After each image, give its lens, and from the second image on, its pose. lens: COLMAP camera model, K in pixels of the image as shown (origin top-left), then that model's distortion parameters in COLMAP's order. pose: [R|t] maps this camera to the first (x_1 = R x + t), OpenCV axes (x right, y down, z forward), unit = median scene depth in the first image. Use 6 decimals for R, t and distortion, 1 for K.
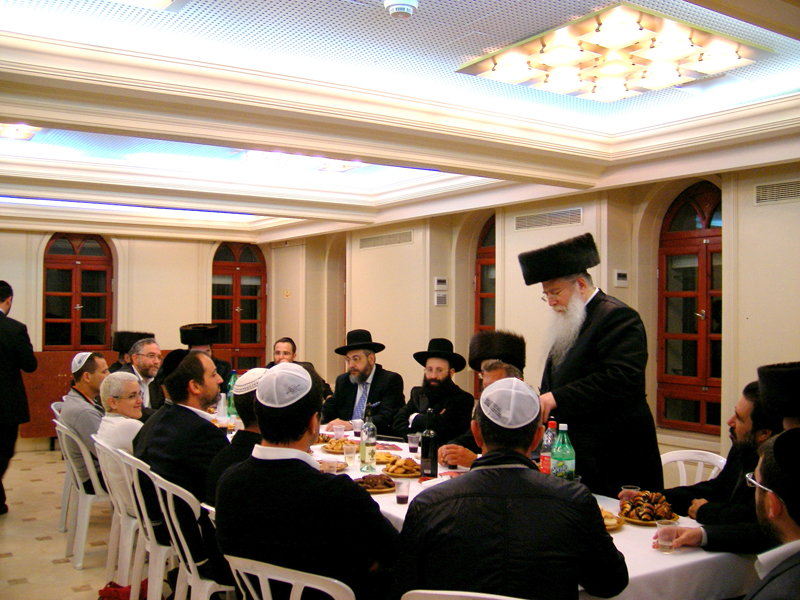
lens RADIAL K [[873.5, 0, 397.3], [0, 873.5, 305.7], [0, 0, 1]] dist [0.014543, 0.000000]
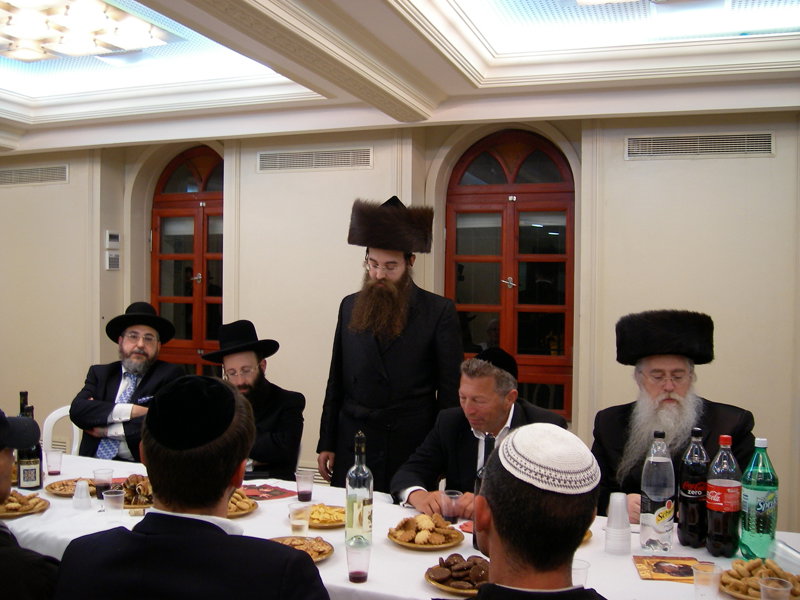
lens RADIAL K [[844.7, 0, 396.5], [0, 844.7, 304.1], [0, 0, 1]] dist [-0.102349, 0.000000]
pose [[0.791191, -0.021604, 0.611188, -0.188947], [-0.005035, 0.999112, 0.041834, -0.002438], [-0.611549, -0.036176, 0.790379, 0.309200]]
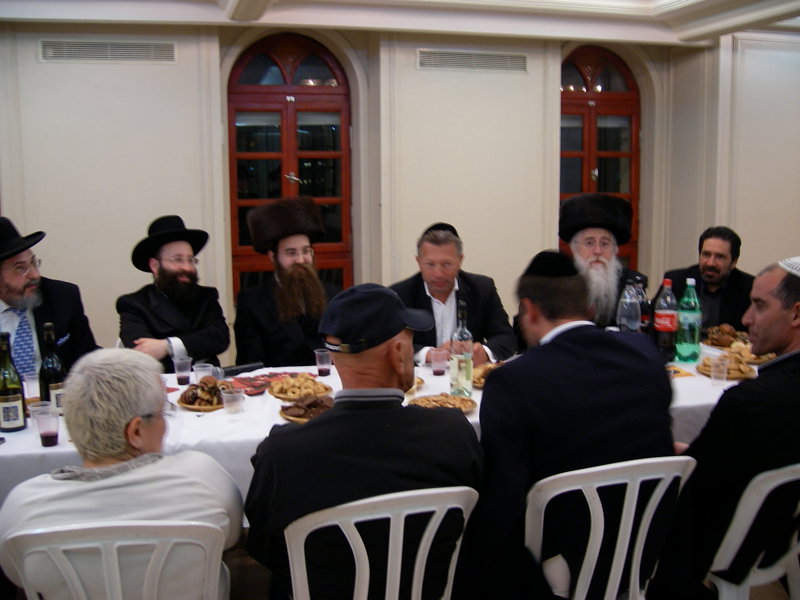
lens RADIAL K [[844.7, 0, 397.2], [0, 844.7, 290.1], [0, 0, 1]] dist [-0.102349, 0.000000]
pose [[0.286549, -0.138185, 0.948048, -0.366238], [0.002308, 0.989640, 0.143550, -0.000212], [-0.958063, -0.038946, 0.283900, 0.479908]]
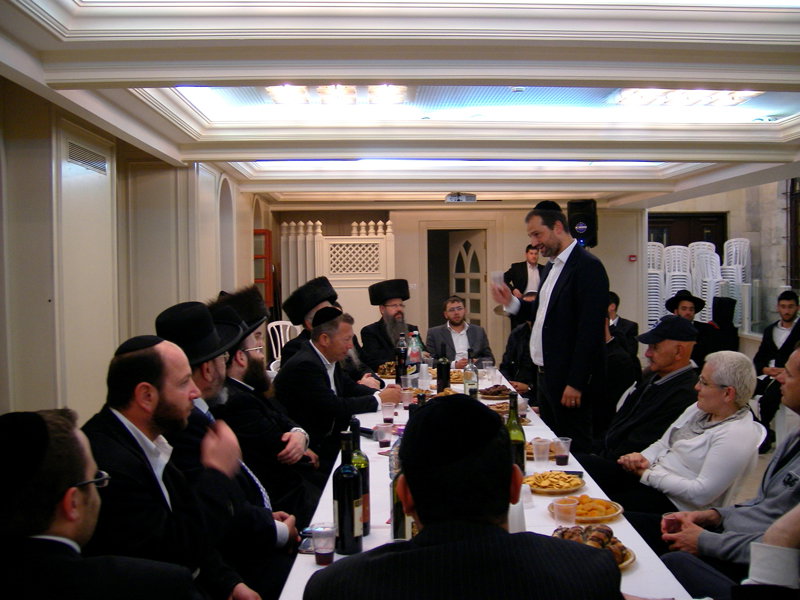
lens RADIAL K [[844.7, 0, 398.5], [0, 844.7, 304.2], [0, 0, 1]] dist [-0.102349, 0.000000]
pose [[-0.858212, -0.028354, 0.512512, -0.262399], [-0.010496, 0.999234, 0.037706, 0.006161], [-0.513189, 0.026980, -0.857852, 1.055296]]
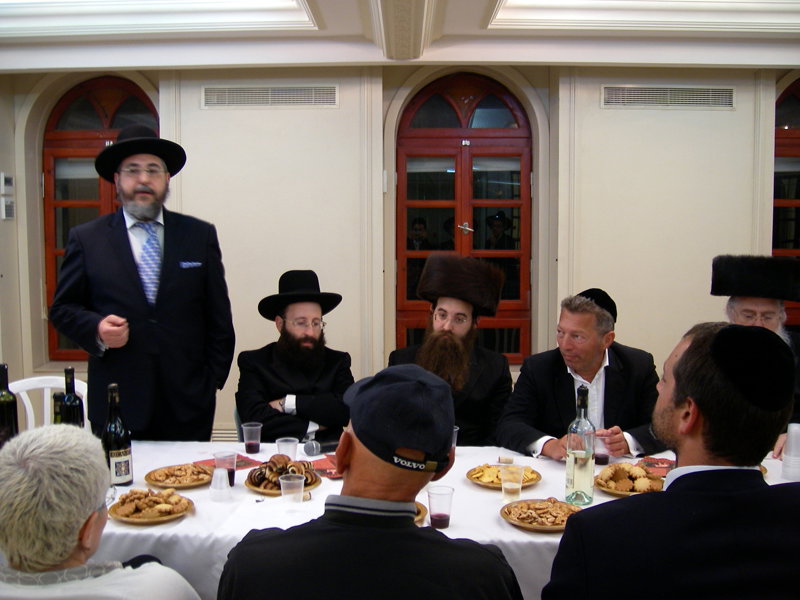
lens RADIAL K [[844.7, 0, 400.9], [0, 844.7, 296.3], [0, 0, 1]] dist [-0.102349, 0.000000]
pose [[0.546767, -0.078187, 0.833626, -0.288782], [0.000905, 0.995685, 0.092793, -0.000380], [-0.837284, -0.049982, 0.544479, 0.452966]]
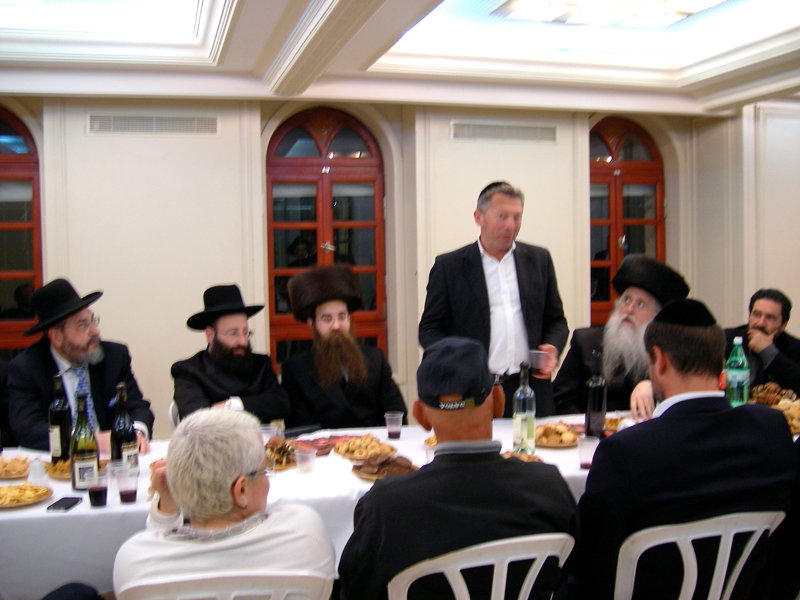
lens RADIAL K [[844.7, 0, 400.3], [0, 844.7, 301.2], [0, 0, 1]] dist [-0.102349, 0.000000]
pose [[0.284352, -0.069839, 0.956173, -0.382616], [0.011375, 0.997519, 0.069476, 0.004109], [-0.958653, -0.008879, 0.284441, 0.502858]]
